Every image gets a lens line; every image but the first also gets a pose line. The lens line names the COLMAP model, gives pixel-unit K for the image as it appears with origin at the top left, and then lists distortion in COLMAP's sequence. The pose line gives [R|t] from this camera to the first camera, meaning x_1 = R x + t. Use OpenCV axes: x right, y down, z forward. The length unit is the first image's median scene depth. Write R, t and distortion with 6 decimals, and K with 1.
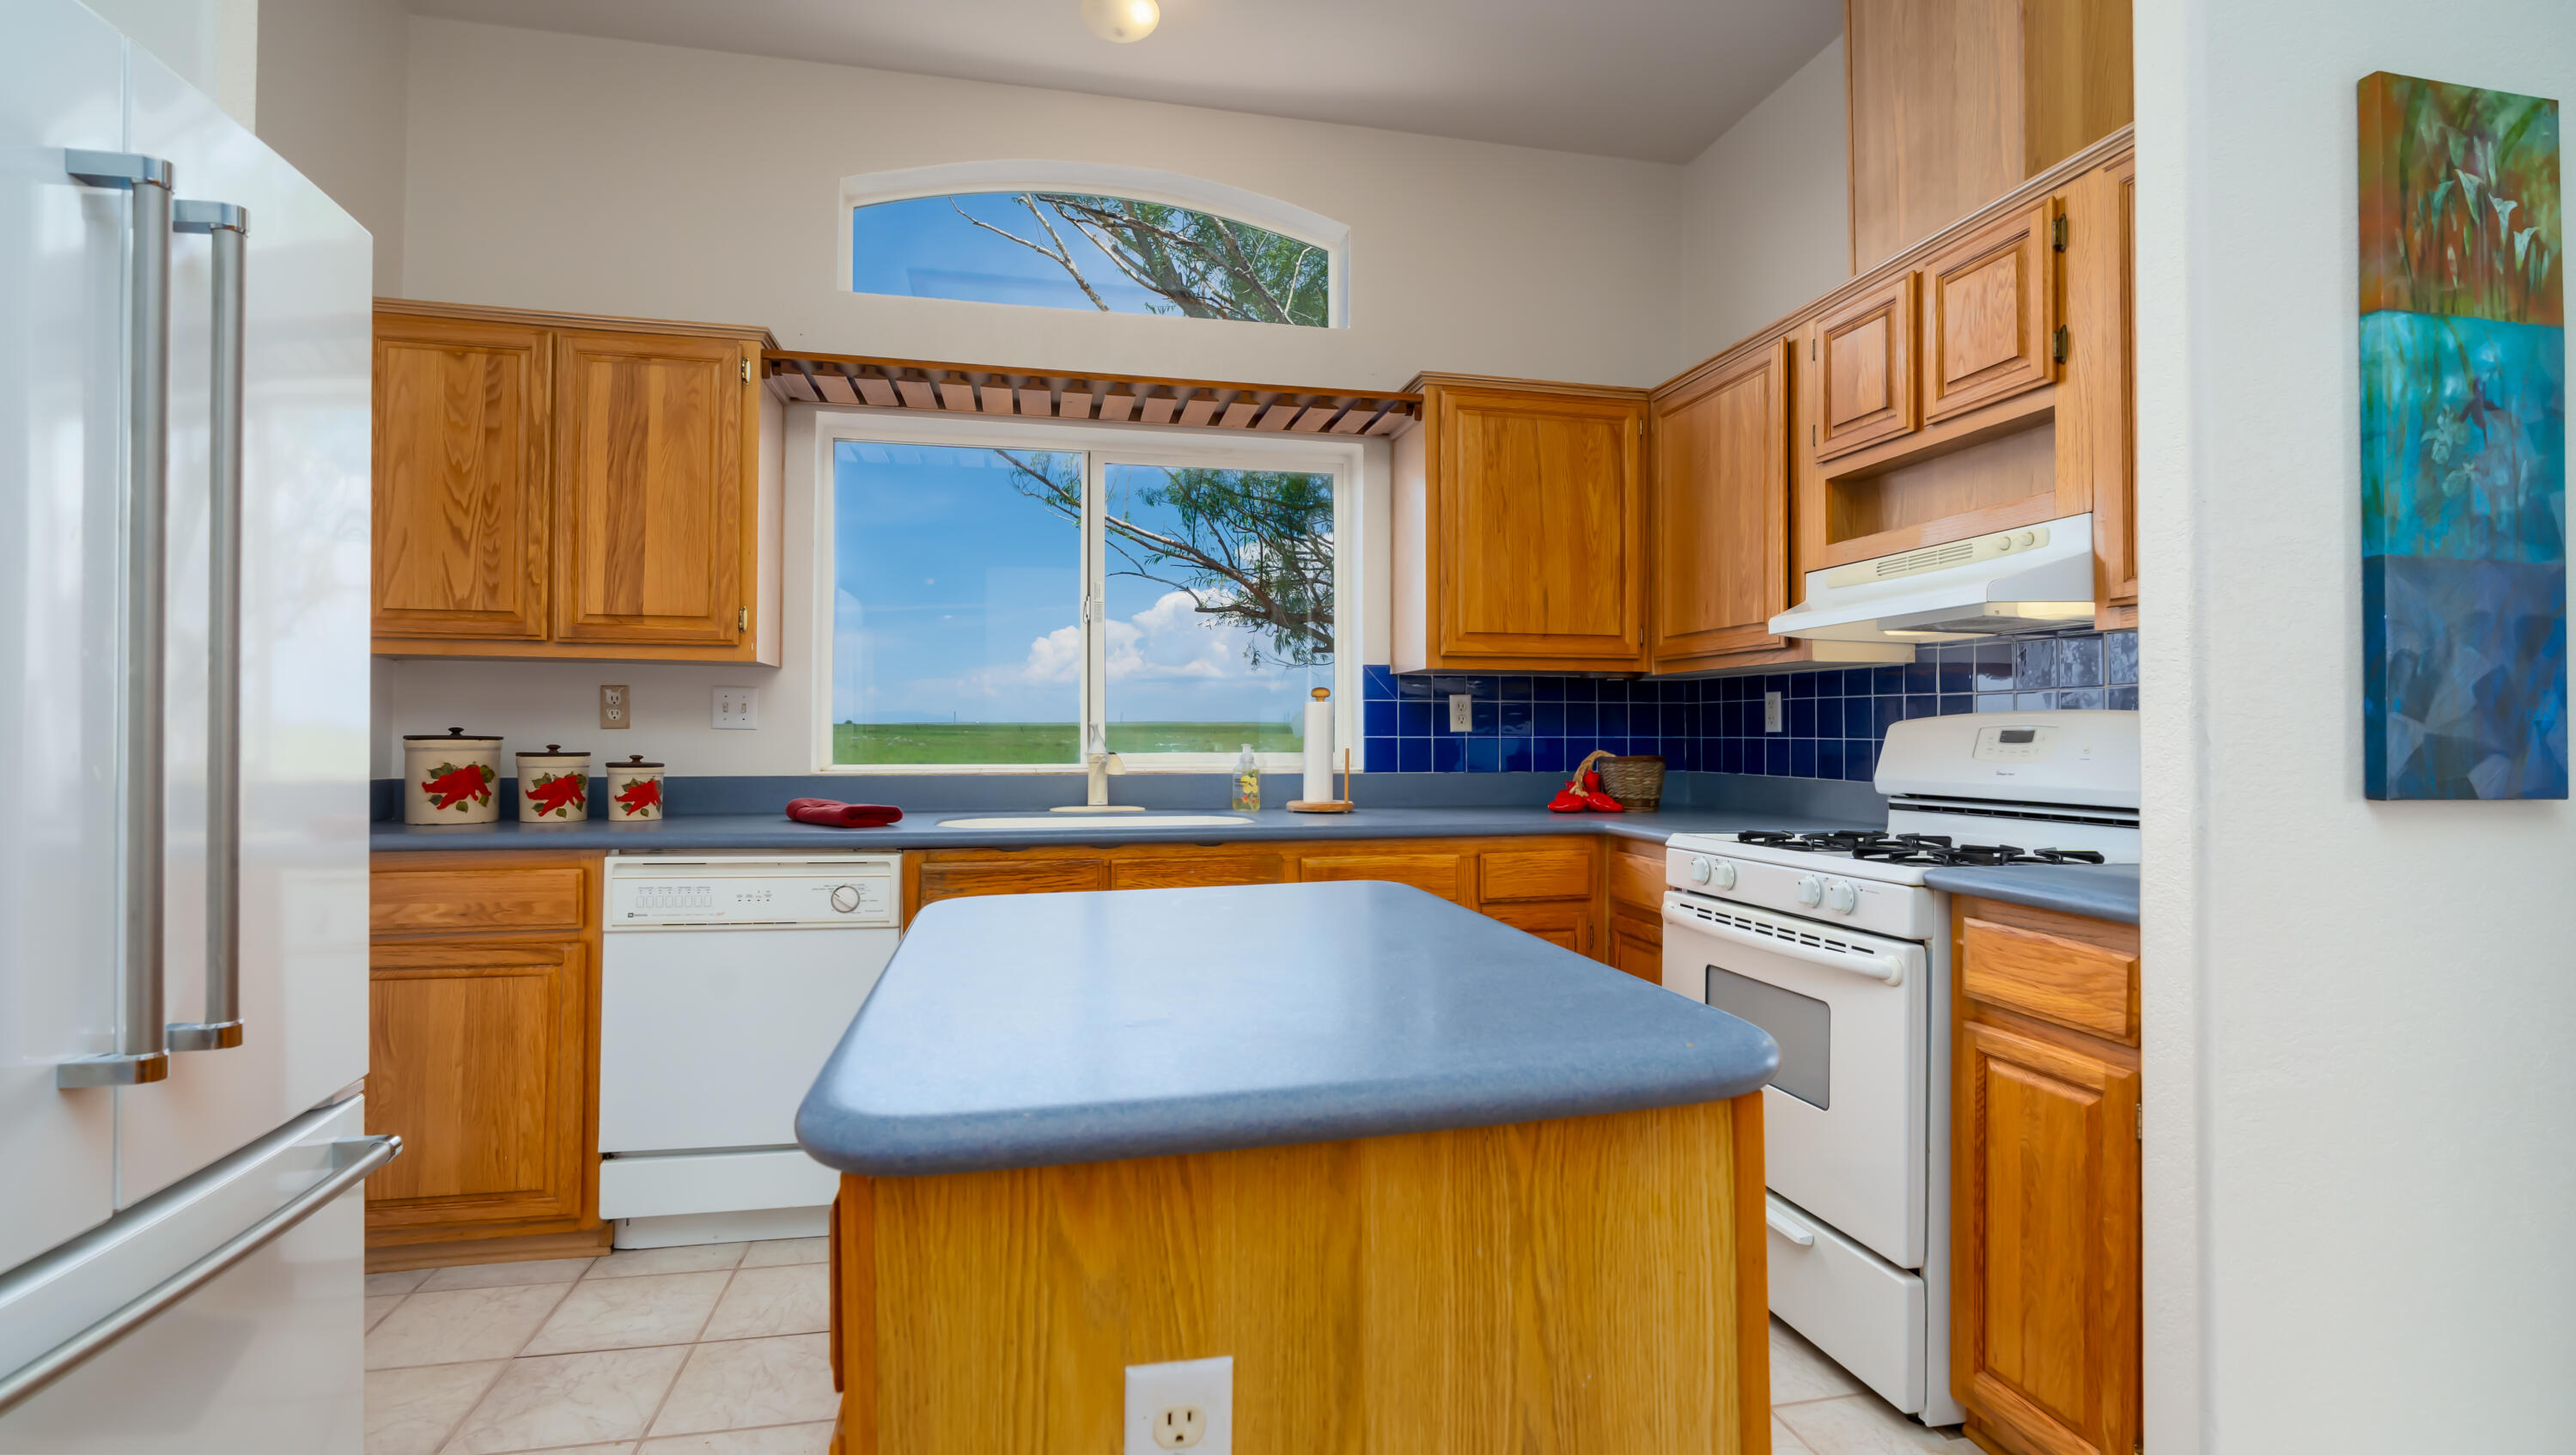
lens RADIAL K [[1181.0, 0, 1290.9], [0, 1181.0, 718.6], [0, 0, 1]] dist [-0.000048, 0.000292]
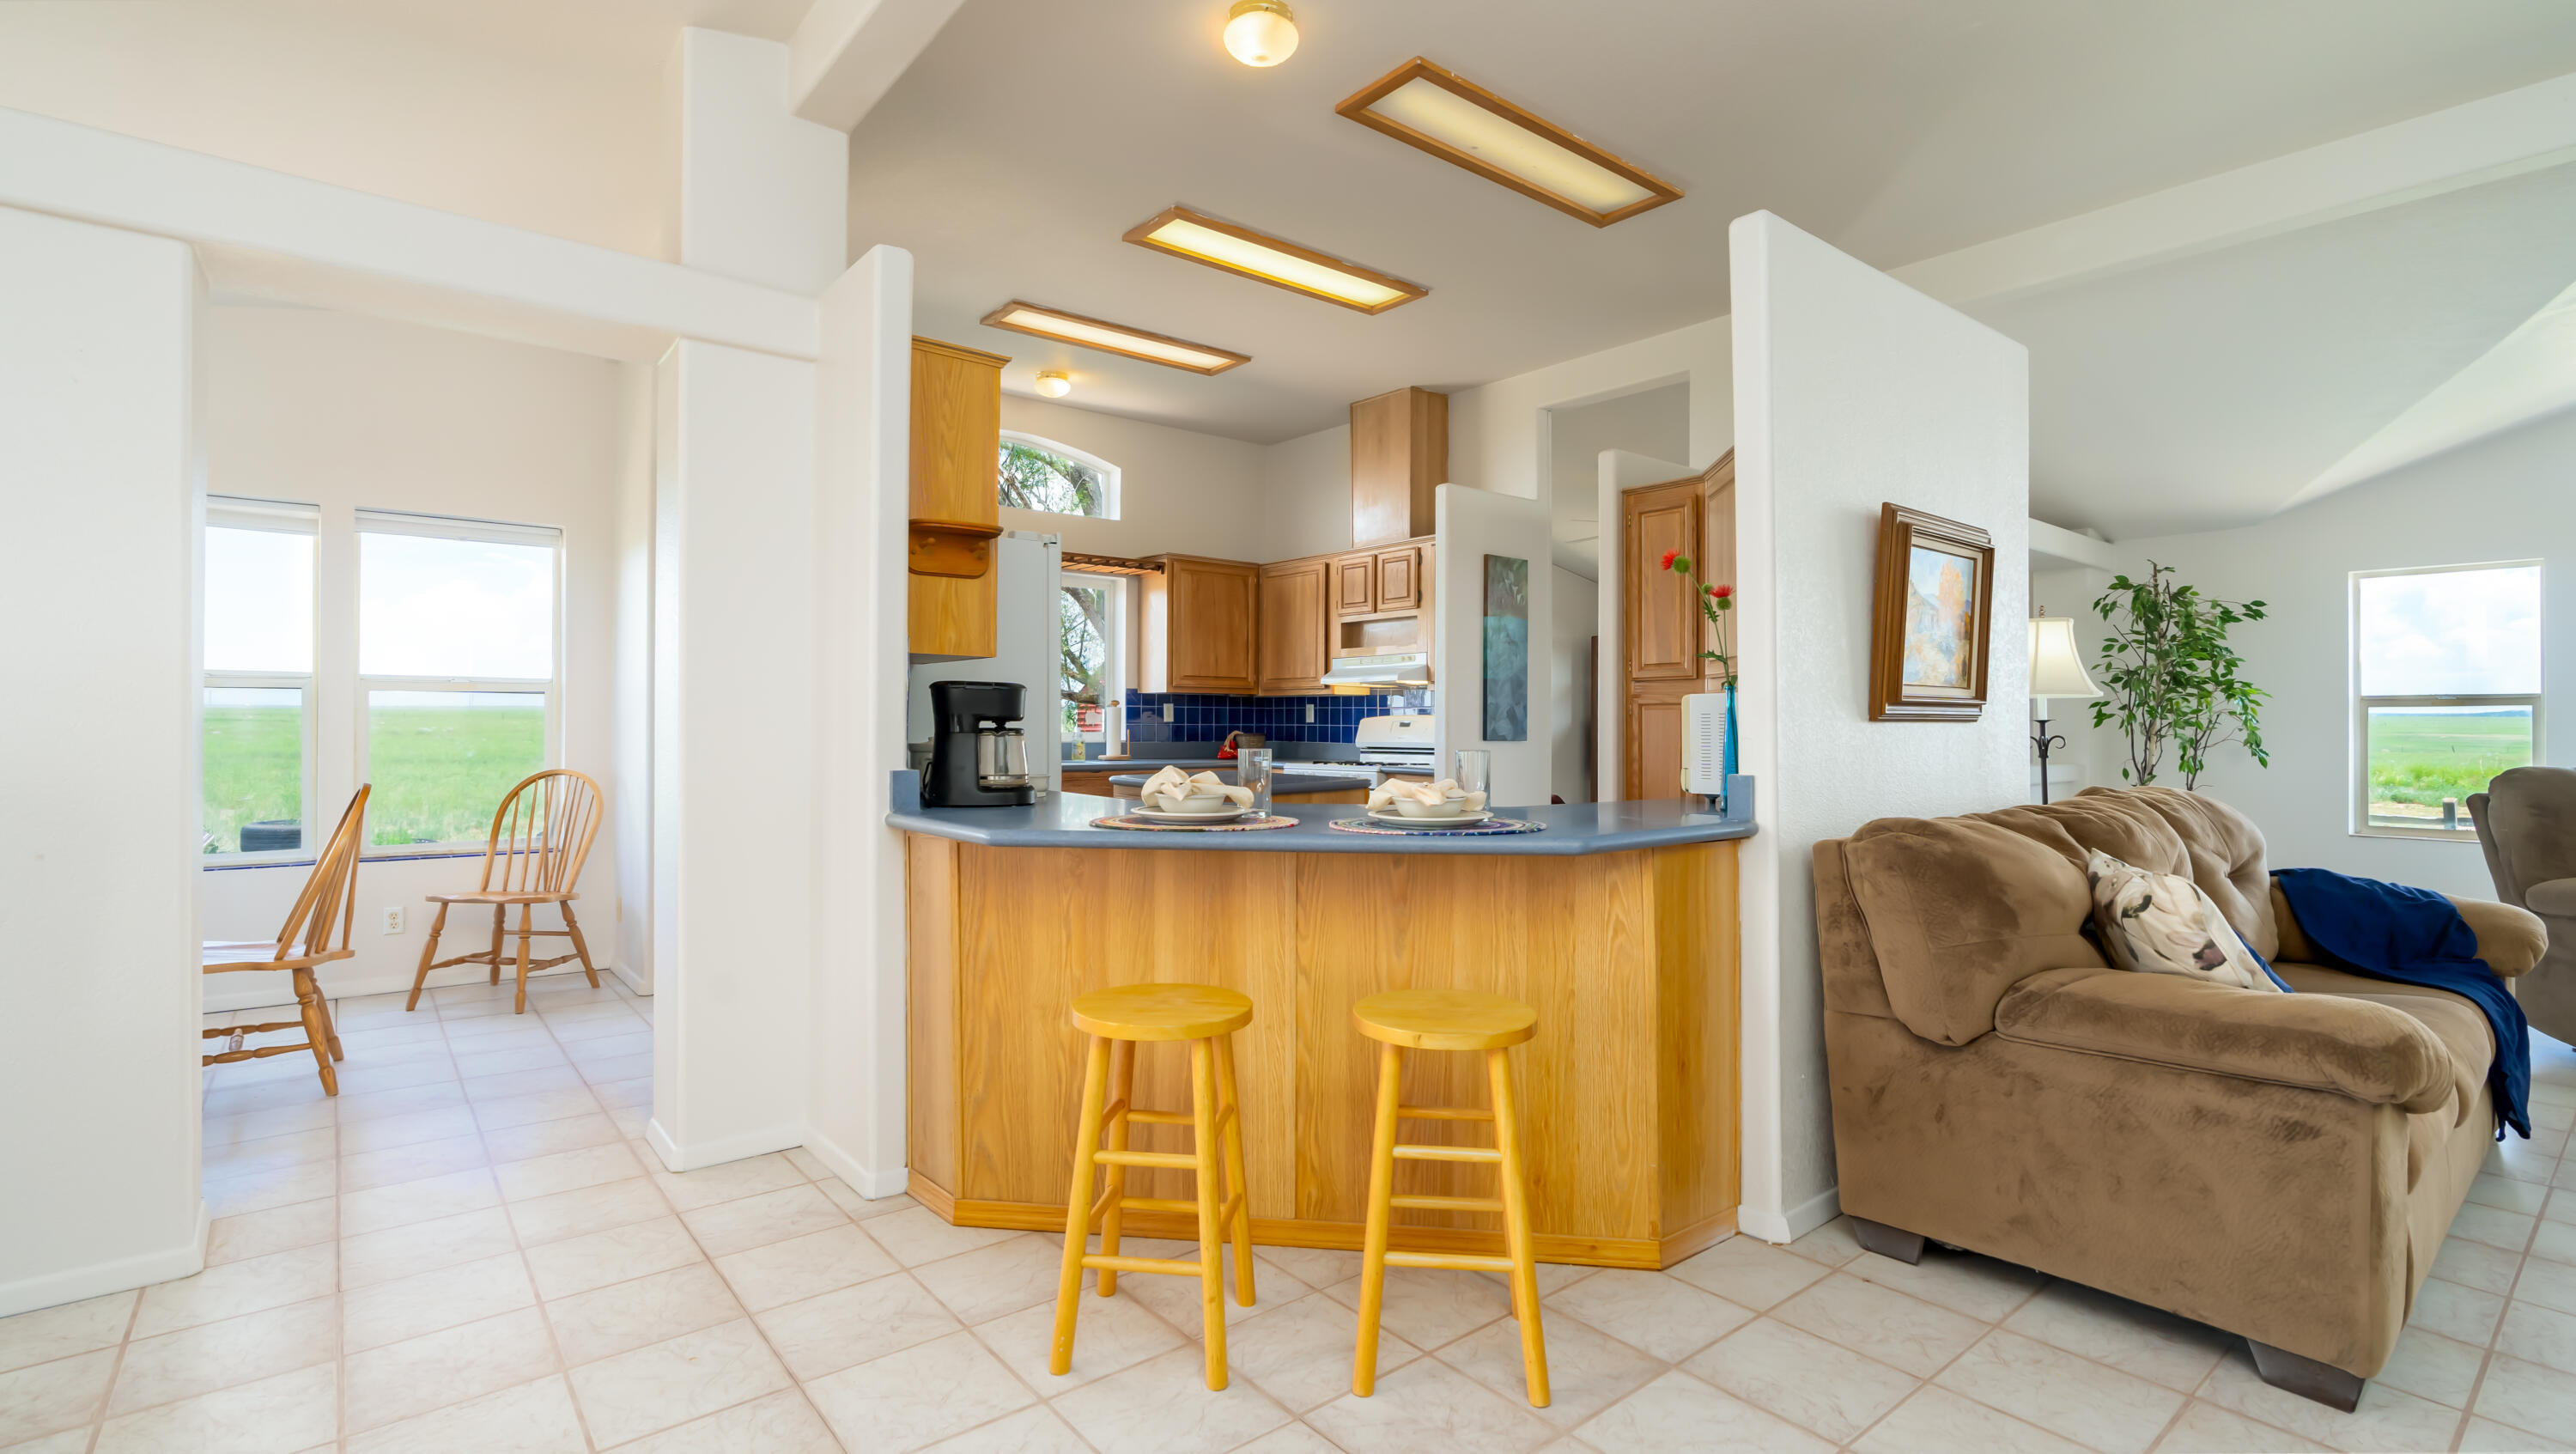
lens RADIAL K [[1181.2, 0, 1288.2], [0, 1181.2, 723.9], [0, 0, 1]] dist [-0.000048, 0.000292]
pose [[0.894527, 0.000105, 0.447013, -0.700032], [-0.007900, 0.999848, 0.015574, -0.022542], [-0.446944, -0.017462, 0.894392, -1.092689]]
